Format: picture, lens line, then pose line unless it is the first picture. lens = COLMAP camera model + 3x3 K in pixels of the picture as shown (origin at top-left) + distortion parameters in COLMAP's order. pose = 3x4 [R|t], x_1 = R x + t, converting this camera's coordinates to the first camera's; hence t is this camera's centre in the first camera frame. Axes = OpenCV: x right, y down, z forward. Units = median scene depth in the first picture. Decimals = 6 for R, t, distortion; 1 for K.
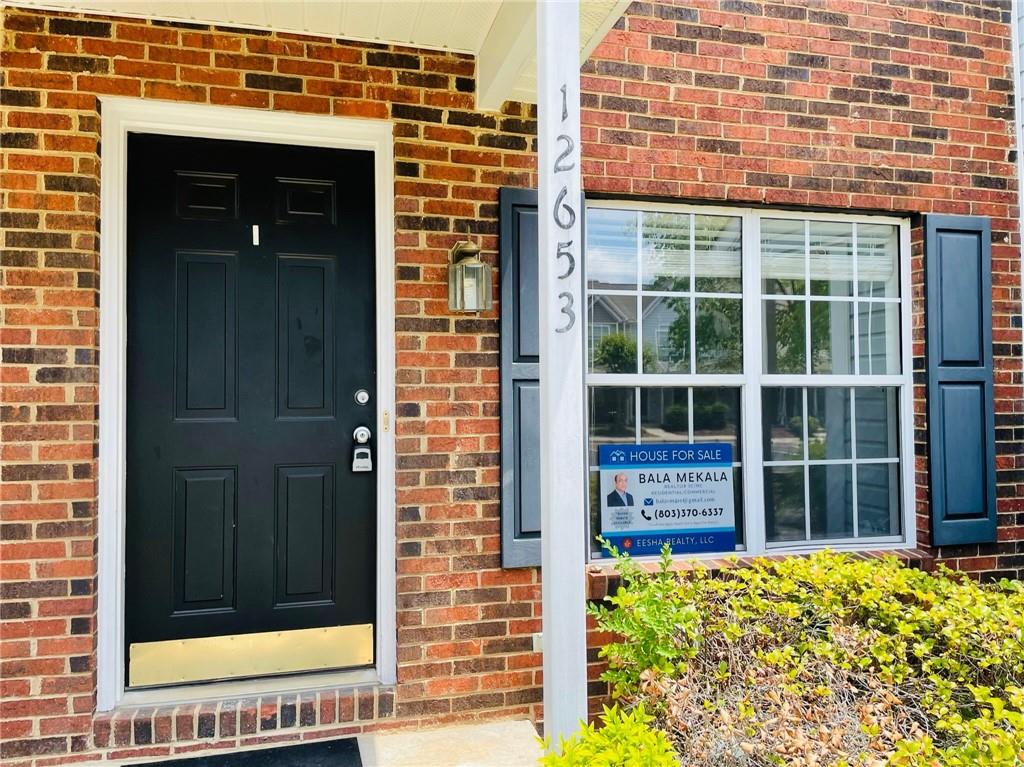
lens RADIAL K [[788.8, 0, 519.2], [0, 788.8, 375.2], [0, 0, 1]] dist [0.070638, -0.072961]
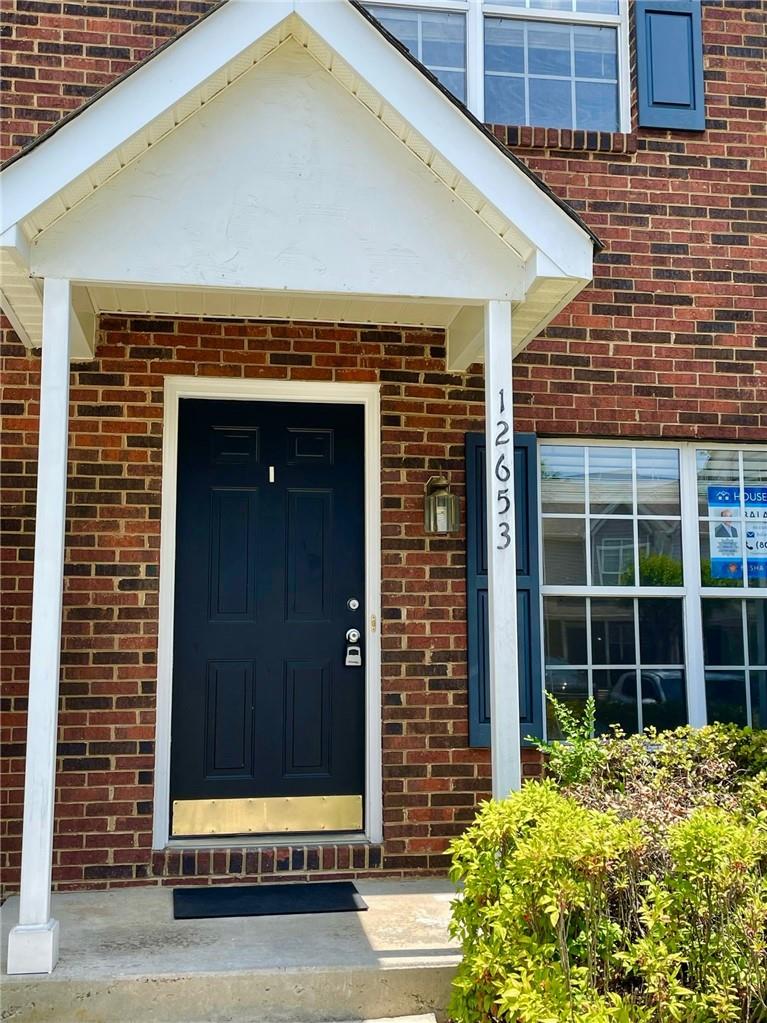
lens RADIAL K [[1178.3, 0, 395.4], [0, 1178.3, 485.0], [0, 0, 1]] dist [0.076307, 0.000000]
pose [[0.994725, -0.010813, -0.102002, 0.053406], [-0.000681, 0.993710, -0.111984, 0.049591], [0.102571, 0.111463, 0.988461, -0.821488]]
